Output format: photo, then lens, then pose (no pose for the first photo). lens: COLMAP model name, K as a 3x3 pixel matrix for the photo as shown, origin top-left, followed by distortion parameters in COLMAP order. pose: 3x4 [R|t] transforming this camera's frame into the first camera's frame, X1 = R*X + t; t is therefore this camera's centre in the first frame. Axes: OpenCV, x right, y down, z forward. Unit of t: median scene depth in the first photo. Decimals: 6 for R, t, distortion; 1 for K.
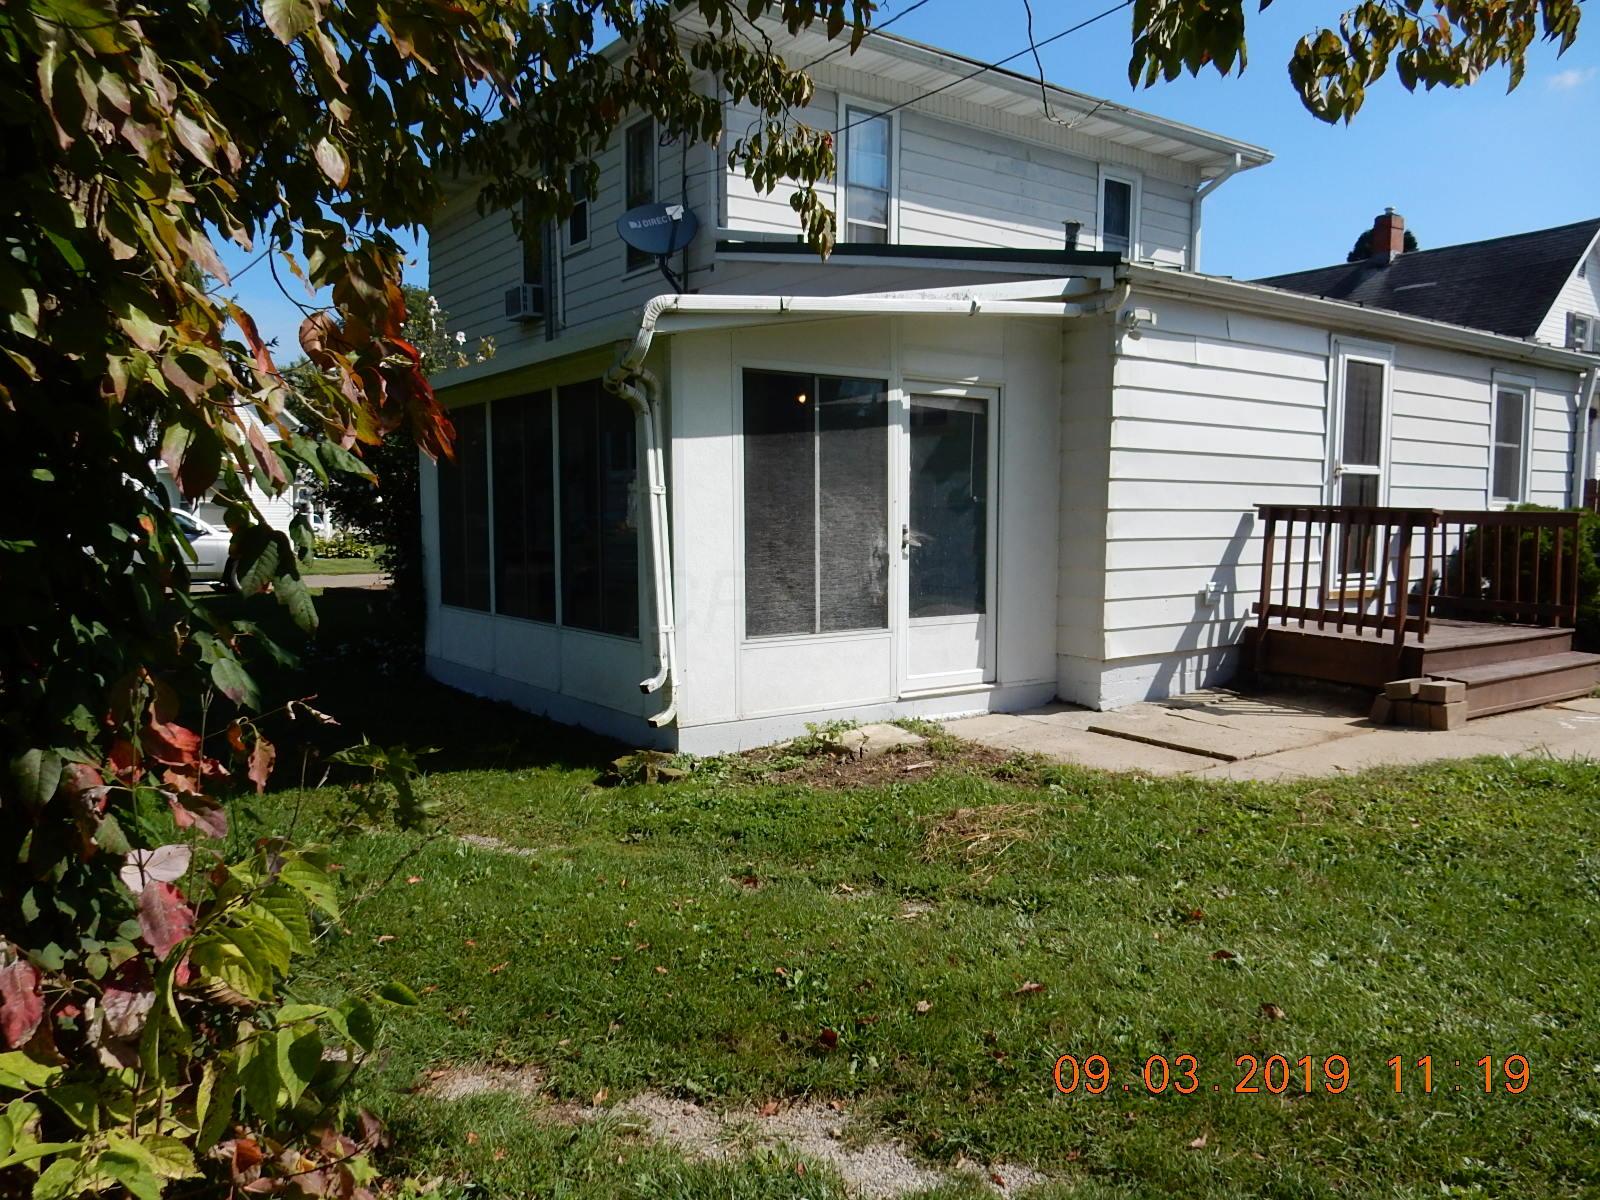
lens RADIAL K [[1182.4, 0, 800.0], [0, 1182.4, 600.0], [0, 0, 1]] dist [0.001212, 0.001241]
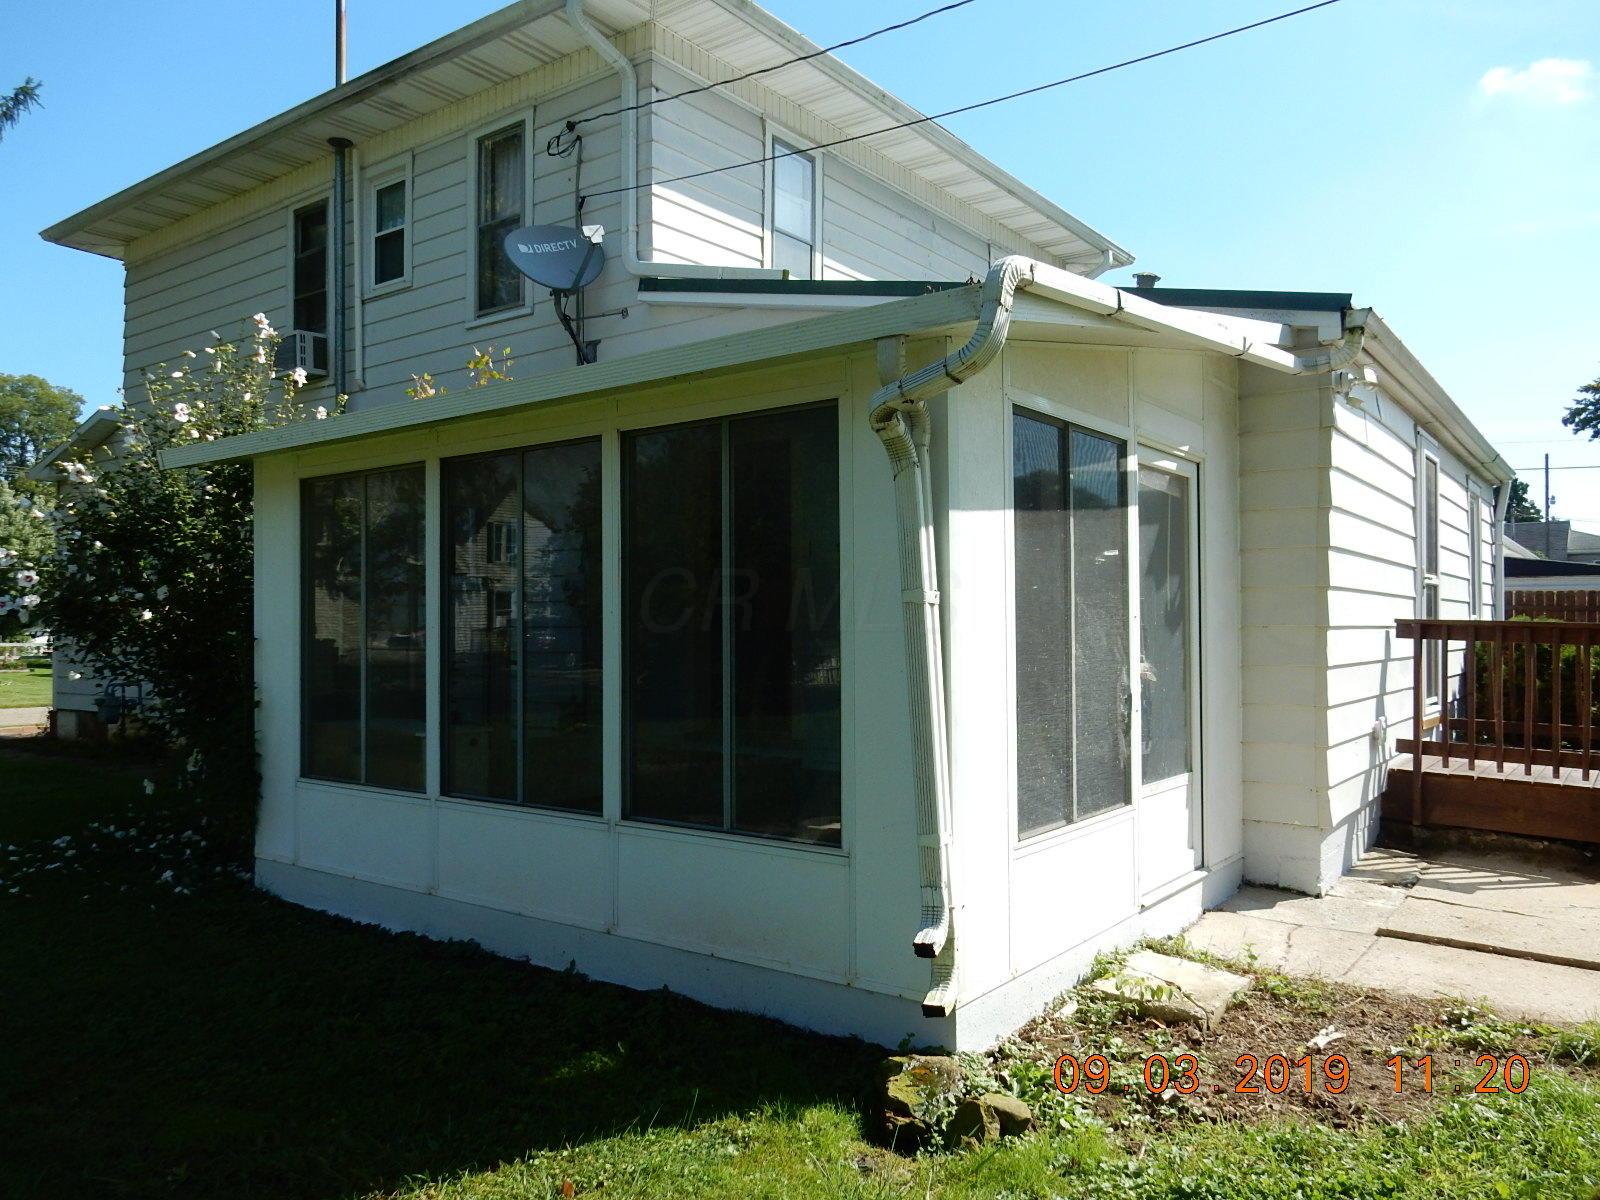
lens RADIAL K [[1182.4, 0, 800.0], [0, 1182.4, 600.0], [0, 0, 1]] dist [0.001212, 0.001241]
pose [[0.955097, 0.003817, 0.296269, -0.280996], [0.024600, 0.995443, -0.092130, -0.031485], [-0.295271, 0.095281, 0.950651, 0.369858]]
